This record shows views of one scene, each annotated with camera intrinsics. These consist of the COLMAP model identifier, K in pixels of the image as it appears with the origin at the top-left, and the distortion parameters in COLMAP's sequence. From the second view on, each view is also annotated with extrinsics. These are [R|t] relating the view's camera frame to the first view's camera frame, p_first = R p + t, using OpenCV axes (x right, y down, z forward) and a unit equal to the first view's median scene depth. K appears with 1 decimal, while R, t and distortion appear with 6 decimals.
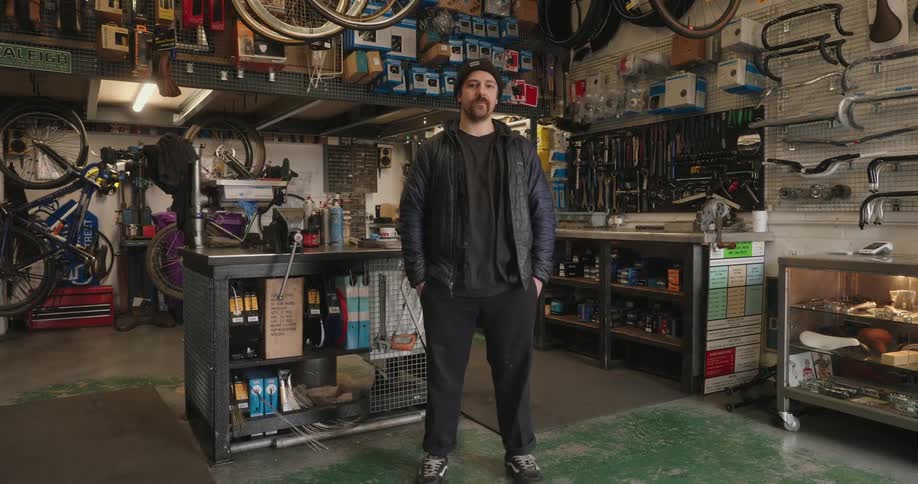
lens RADIAL K [[657.6, 0, 459.0], [0, 657.6, 242.0], [0, 0, 1]] dist [-0.004069, -0.000710]
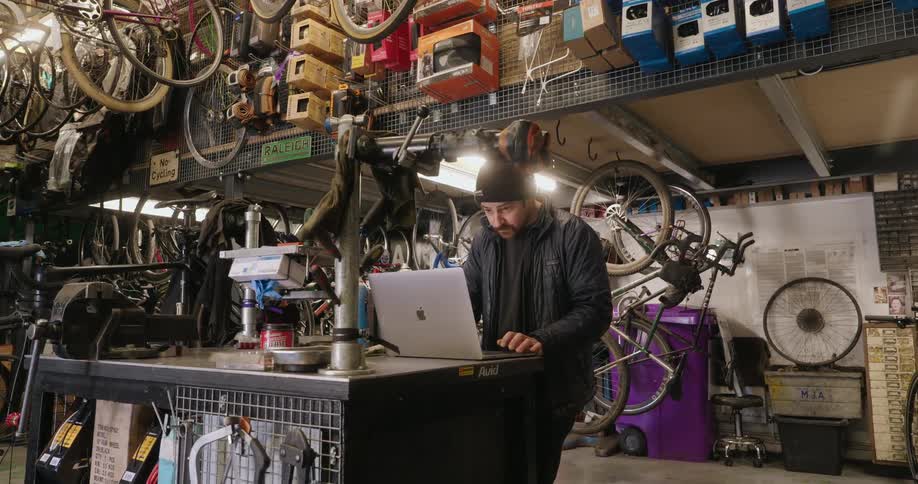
lens RADIAL K [[657.6, 0, 459.0], [0, 657.6, 242.0], [0, 0, 1]] dist [-0.004069, -0.000710]
pose [[0.416435, -0.106608, -0.902893, 0.312475], [-0.039501, 0.990042, -0.135117, -0.014200], [0.908307, 0.091932, 0.408077, 0.754866]]
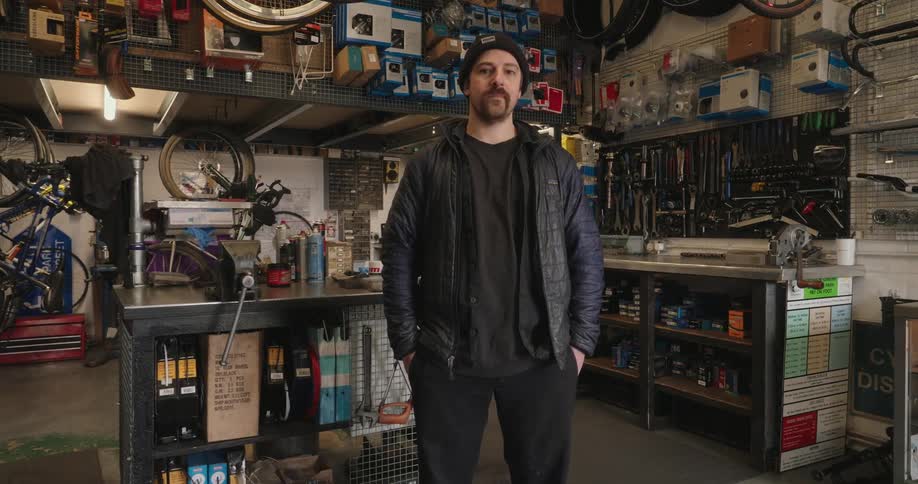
lens RADIAL K [[650.9, 0, 459.0], [0, 650.9, 242.0], [0, 0, 1]] dist [0.001135, 0.001517]
pose [[0.999671, 0.002689, -0.025521, 0.007337], [-0.003171, 0.999817, -0.018885, -0.025923], [0.025466, 0.018960, 0.999496, 0.188993]]
